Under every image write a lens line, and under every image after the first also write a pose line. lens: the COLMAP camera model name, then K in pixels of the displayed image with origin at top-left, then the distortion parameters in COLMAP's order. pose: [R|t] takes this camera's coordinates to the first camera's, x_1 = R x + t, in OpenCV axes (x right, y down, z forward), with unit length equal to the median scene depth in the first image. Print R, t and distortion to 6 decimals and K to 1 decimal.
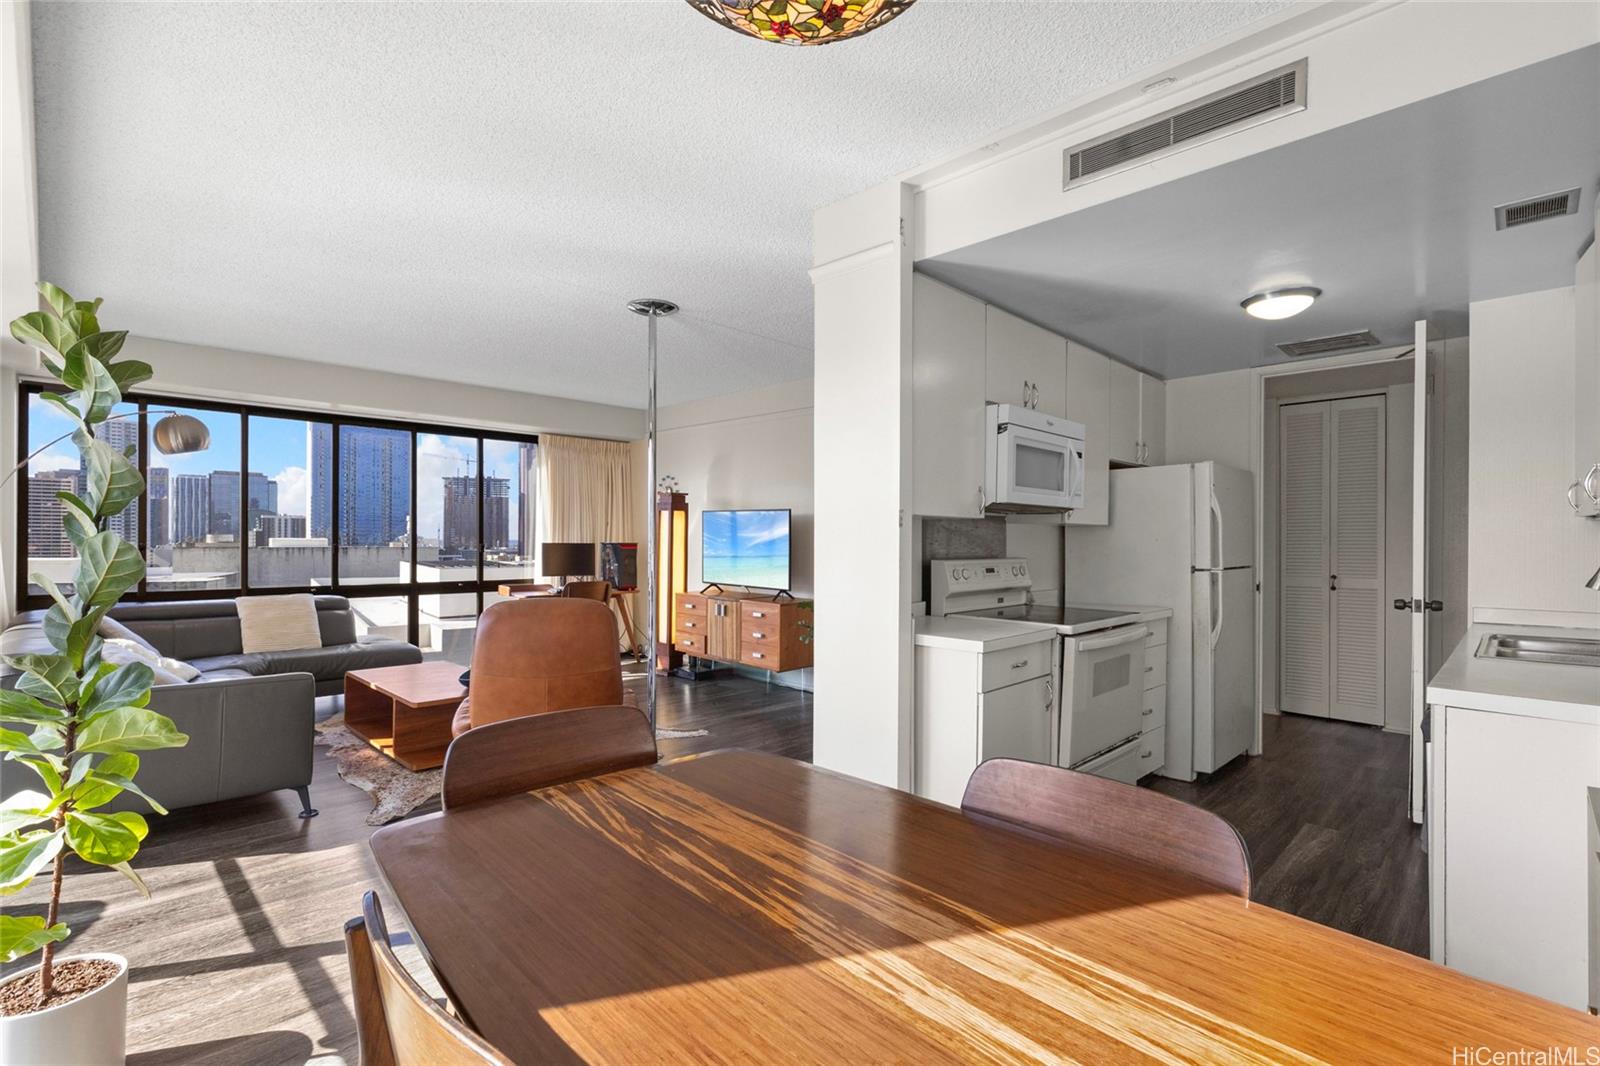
lens RADIAL K [[737.9, 0, 794.9], [0, 737.9, 541.1], [0, 0, 1]] dist [0.001375, 0.000699]
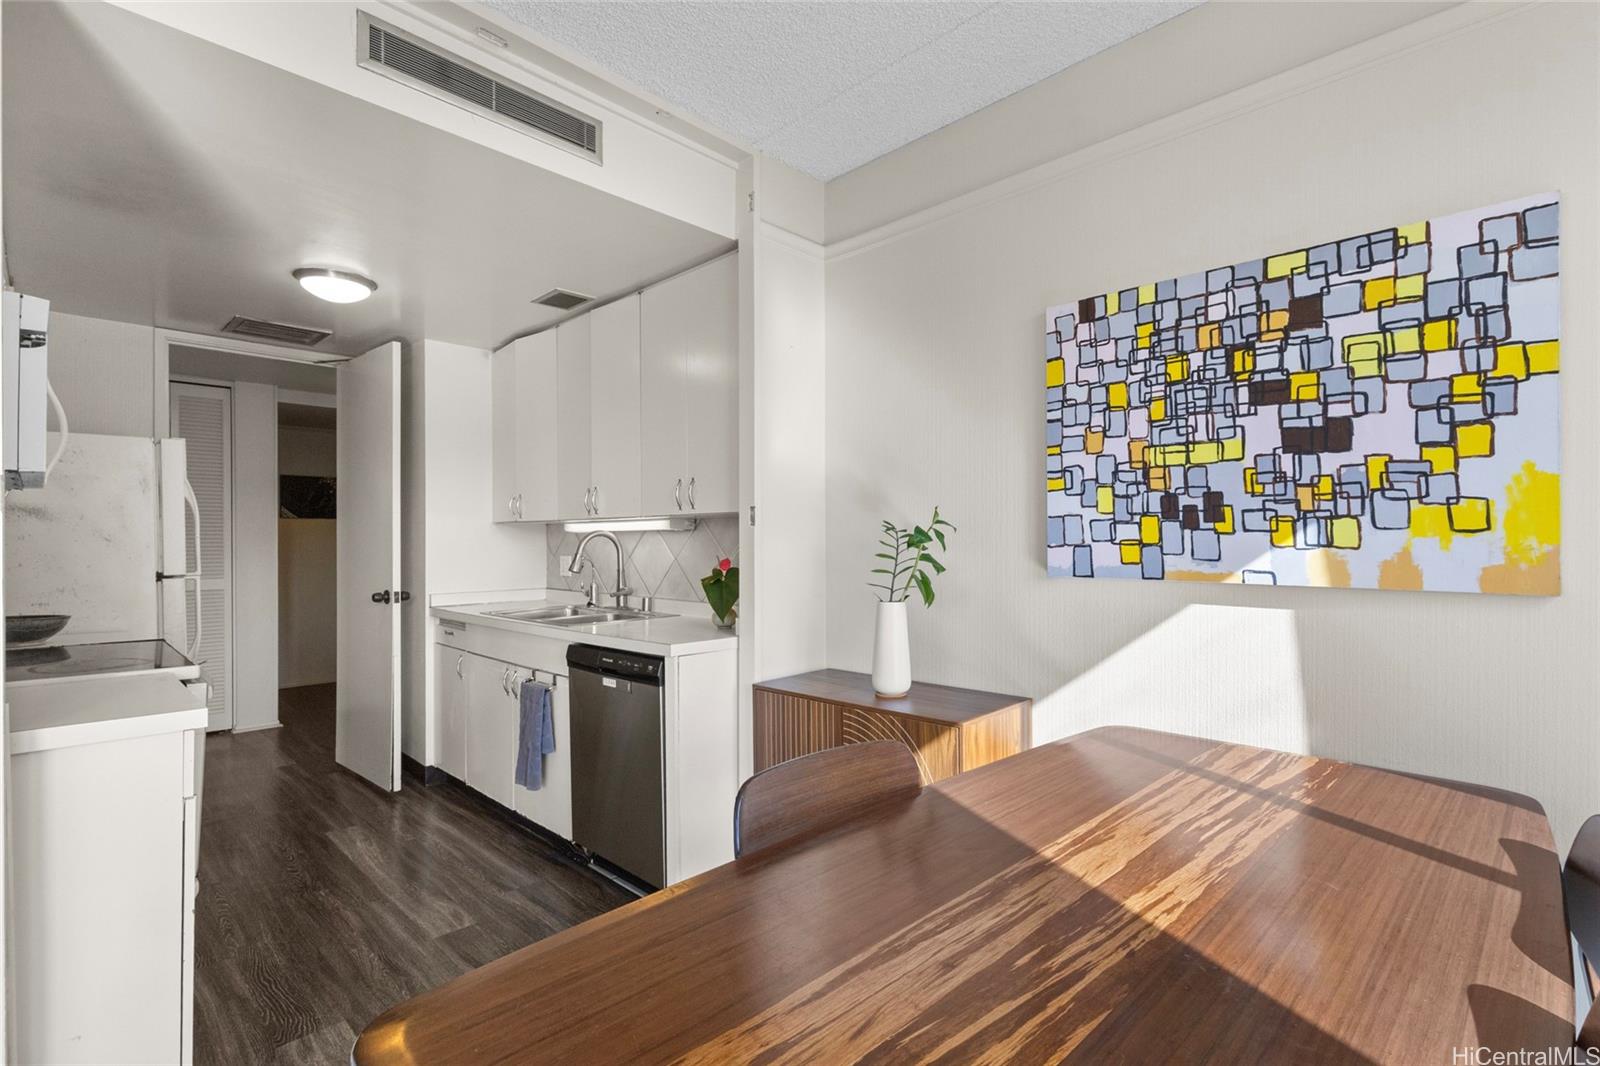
lens RADIAL K [[737.9, 0, 794.9], [0, 737.9, 541.1], [0, 0, 1]] dist [0.001375, 0.000699]
pose [[-0.010094, -0.006658, 0.999927, -0.175463], [0.002274, 0.999975, 0.006681, -0.001800], [-0.999946, 0.002342, -0.010079, 0.265591]]
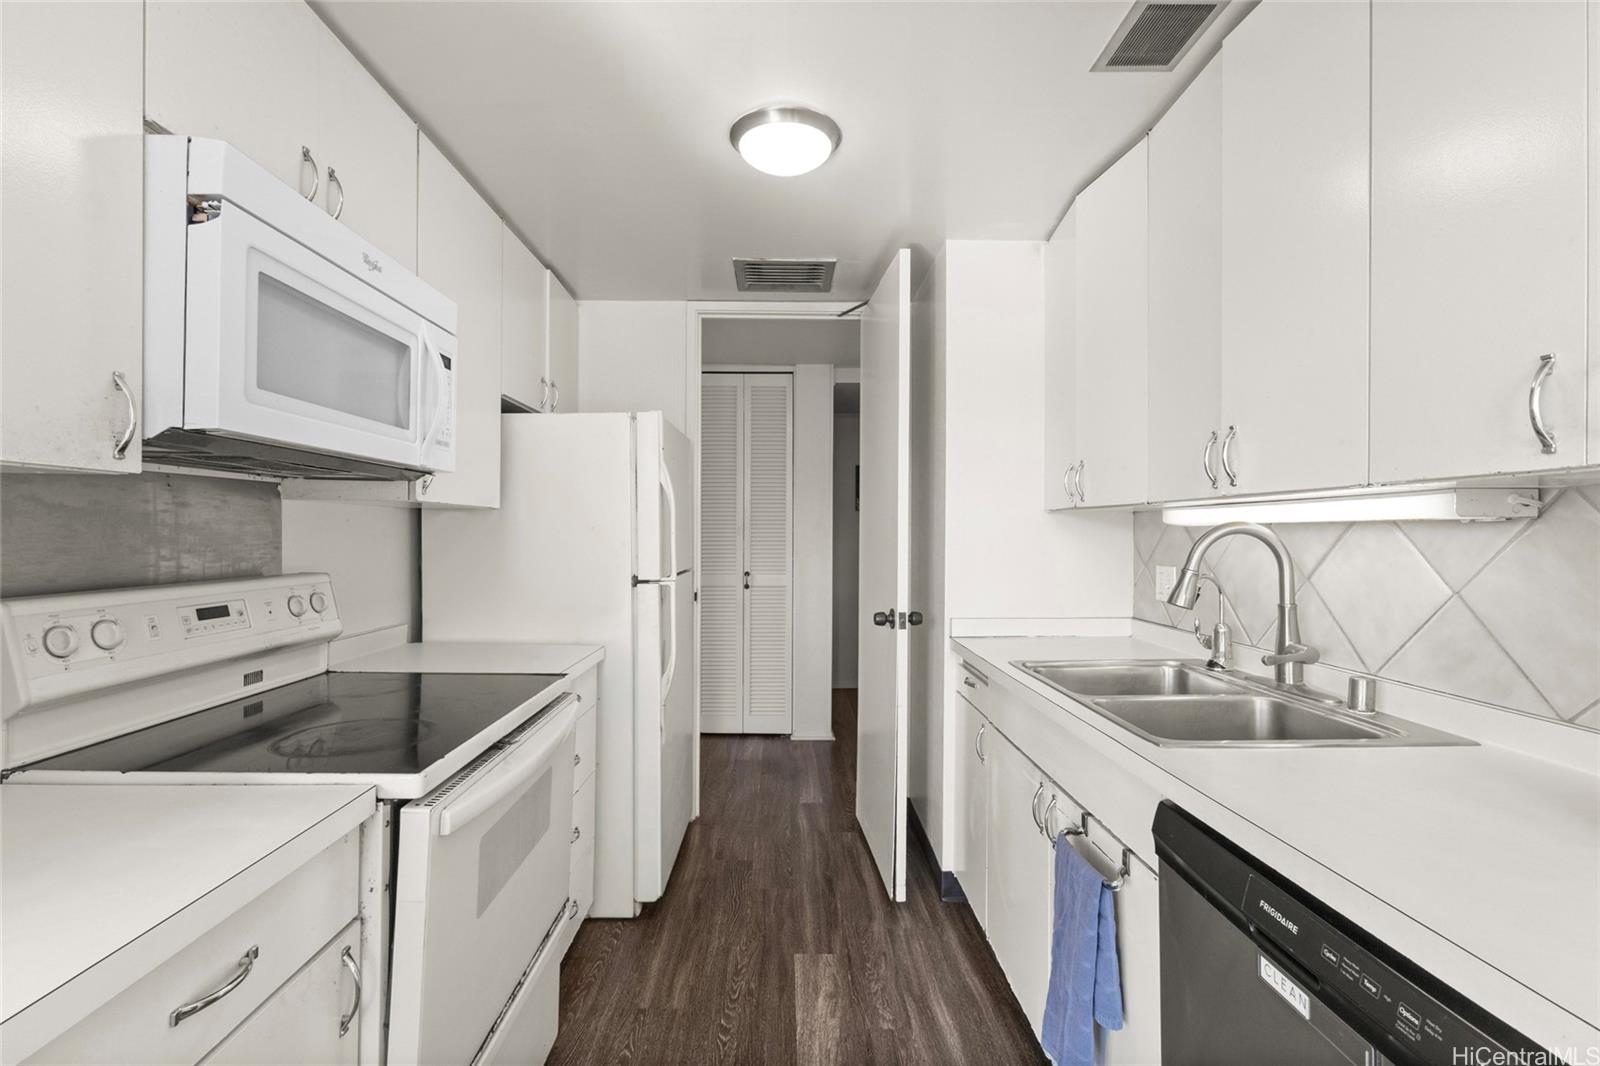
lens RADIAL K [[739.3, 0, 796.4], [0, 739.3, 534.6], [0, 0, 1]] dist [-0.000588, 0.000237]
pose [[0.694945, -0.003543, 0.719054, 0.139302], [-0.001302, 0.999980, 0.006186, -0.003671], [-0.719062, -0.005236, 0.694926, 0.352824]]
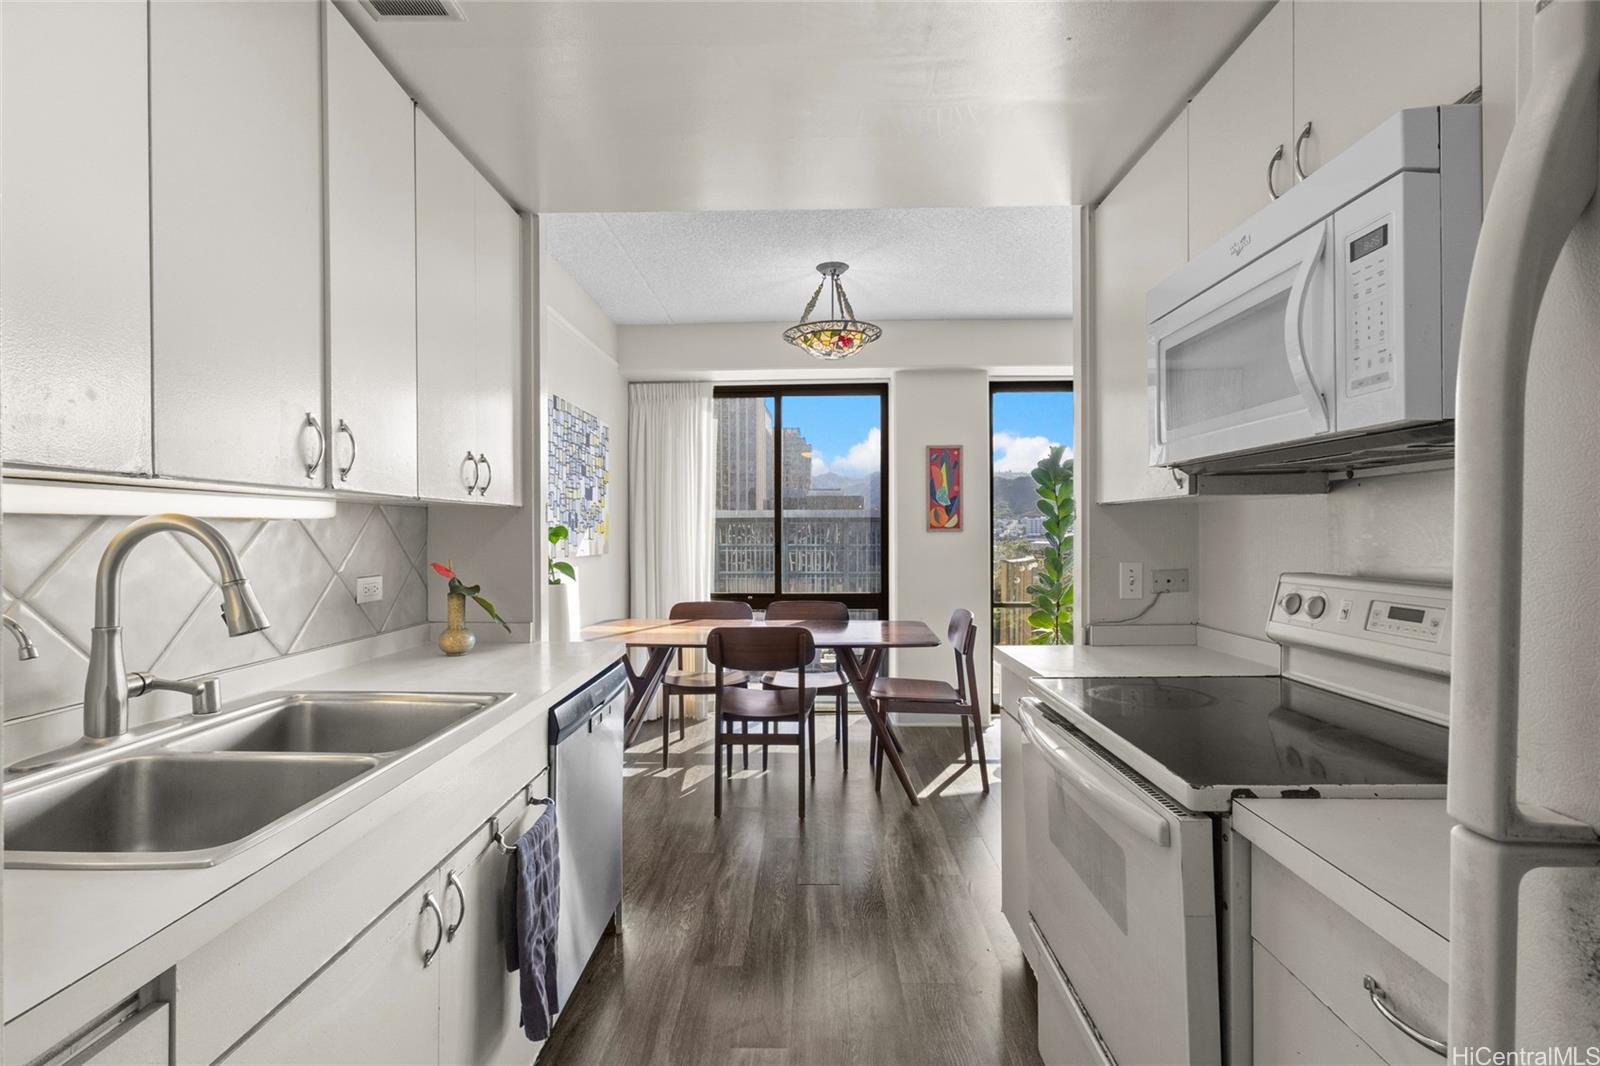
lens RADIAL K [[747.9, 0, 796.2], [0, 747.9, 528.1], [0, 0, 1]] dist [0.003162, 0.001140]
pose [[-0.722376, -0.006185, -0.691473, 0.538041], [0.000327, 0.999957, -0.009286, -0.000545], [0.691500, -0.006935, -0.722343, 0.756275]]
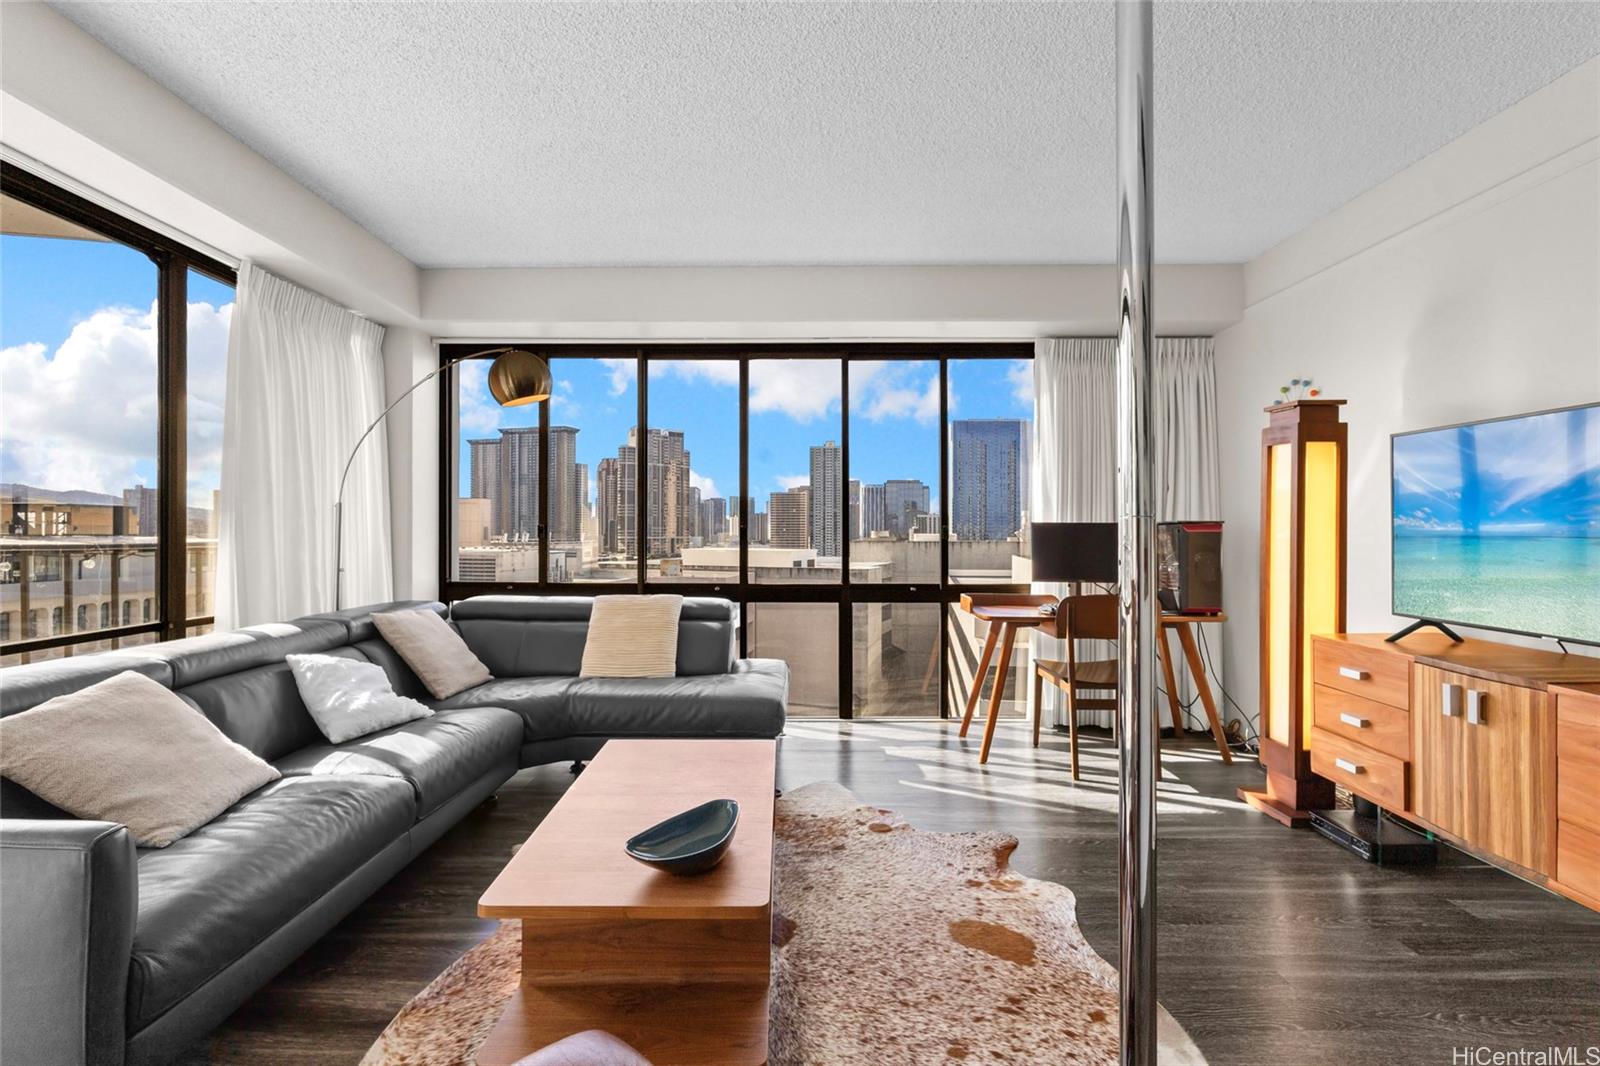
lens RADIAL K [[738.3, 0, 800.0], [0, 738.3, 533.0], [0, 0, 1]] dist [0.002176, 0.000768]
pose [[0.706847, -0.004551, -0.707352, -0.090326], [0.000892, 0.999984, -0.005543, 0.018384], [0.707366, 0.003287, 0.706839, 0.643597]]
